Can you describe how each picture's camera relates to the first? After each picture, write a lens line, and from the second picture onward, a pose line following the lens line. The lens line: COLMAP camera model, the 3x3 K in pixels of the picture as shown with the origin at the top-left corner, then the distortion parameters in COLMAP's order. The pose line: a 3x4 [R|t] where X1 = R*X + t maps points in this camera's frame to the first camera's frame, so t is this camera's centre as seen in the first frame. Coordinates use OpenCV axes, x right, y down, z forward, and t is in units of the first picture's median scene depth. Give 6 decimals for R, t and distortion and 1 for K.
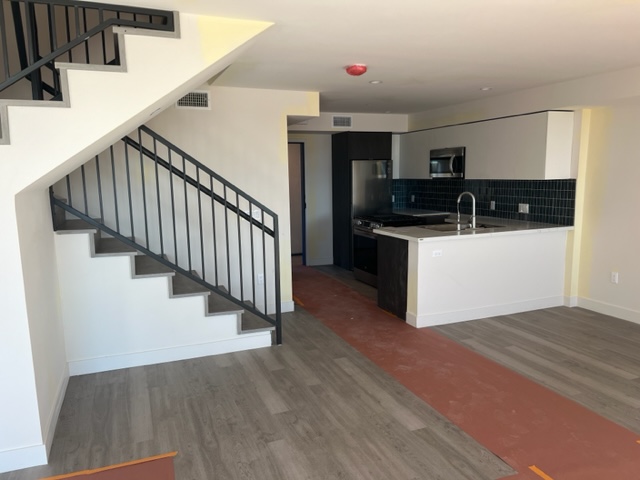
lens RADIAL K [[482.4, 0, 320.3], [0, 482.4, 241.6], [0, 0, 1]] dist [0.036038, -0.034421]
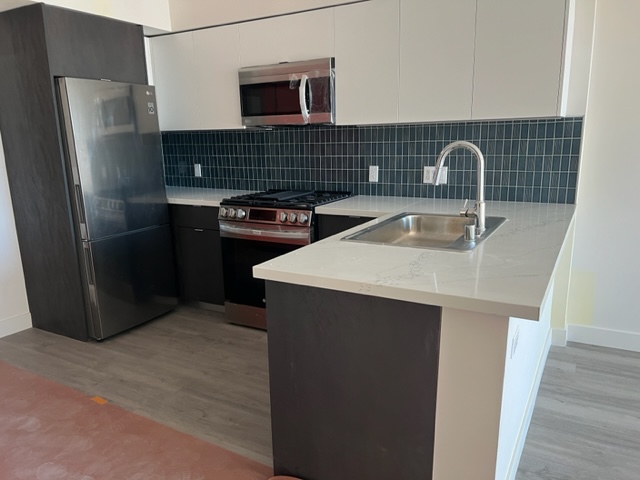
lens RADIAL K [[482.4, 0, 321.2], [0, 482.4, 239.6], [0, 0, 1]] dist [0.036038, -0.034421]
pose [[0.787485, -0.136775, 0.600966, -0.035539], [0.097820, 0.990442, 0.097237, -0.075750], [-0.608522, -0.017787, 0.793338, 0.750953]]
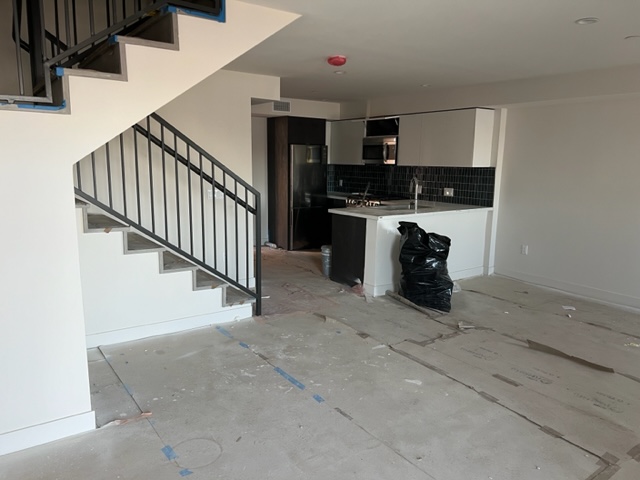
lens RADIAL K [[482.4, 0, 323.3], [0, 482.4, 243.1], [0, 0, 1]] dist [0.036038, -0.034421]
pose [[0.971196, -0.011271, 0.238014, -0.162088], [0.003821, 0.999489, 0.031739, 0.016253], [-0.238250, -0.029915, 0.970743, -0.048888]]
